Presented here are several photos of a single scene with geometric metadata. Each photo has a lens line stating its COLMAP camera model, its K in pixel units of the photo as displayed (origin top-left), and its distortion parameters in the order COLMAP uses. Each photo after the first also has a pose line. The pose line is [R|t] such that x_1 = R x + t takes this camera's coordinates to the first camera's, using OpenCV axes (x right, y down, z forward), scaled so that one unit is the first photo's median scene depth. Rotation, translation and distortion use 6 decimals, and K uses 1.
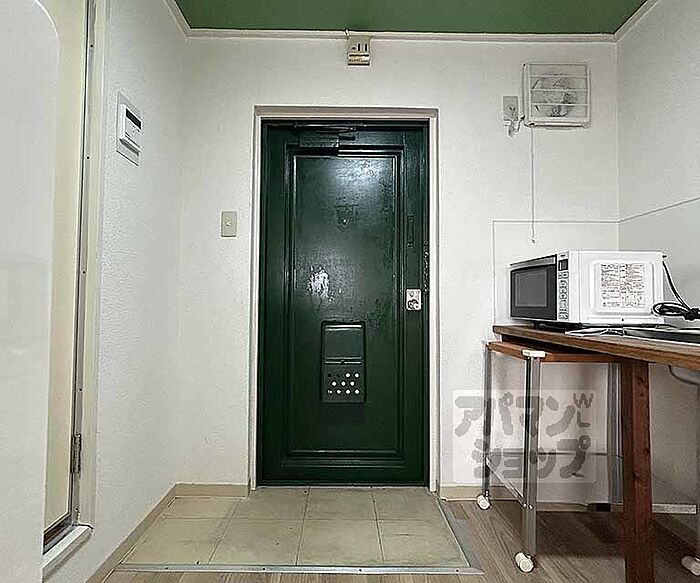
lens RADIAL K [[393.1, 0, 340.2], [0, 393.1, 294.0], [0, 0, 1]] dist [-0.000278, 0.000738]
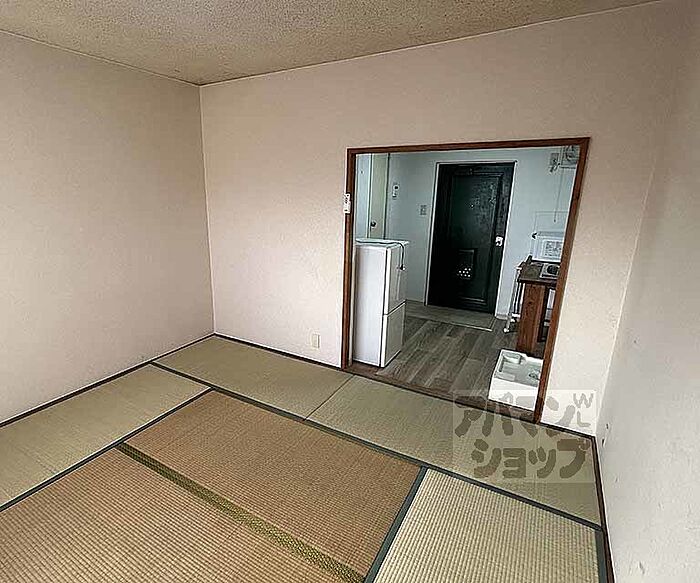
lens RADIAL K [[393.1, 0, 340.2], [0, 393.1, 294.0], [0, 0, 1]] dist [-0.000278, 0.000738]
pose [[0.877385, 0.141712, -0.458382, 0.712874], [-0.008409, 0.959780, 0.280629, -0.504288], [0.479714, -0.242365, 0.843288, -2.292370]]
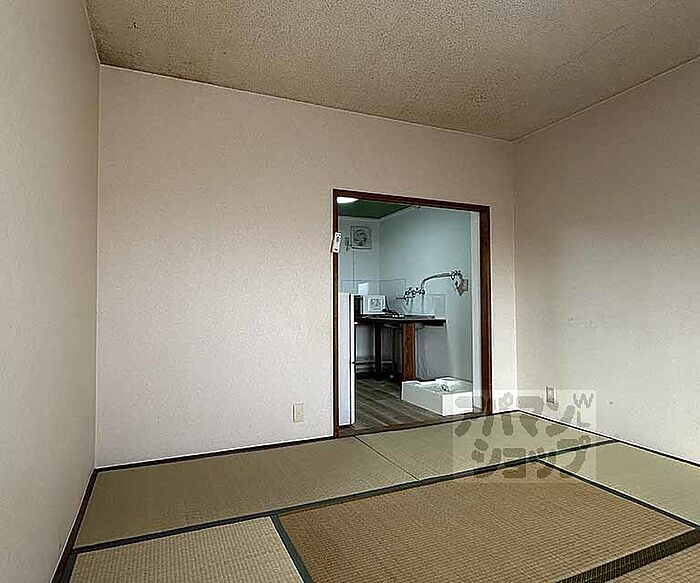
lens RADIAL K [[393.1, 0, 340.2], [0, 393.1, 294.0], [0, 0, 1]] dist [-0.000278, 0.000738]
pose [[0.901393, 0.010072, 0.432885, -1.174181], [-0.007145, 0.999939, -0.008388, -0.084948], [-0.432943, 0.004468, 0.901410, -2.160074]]
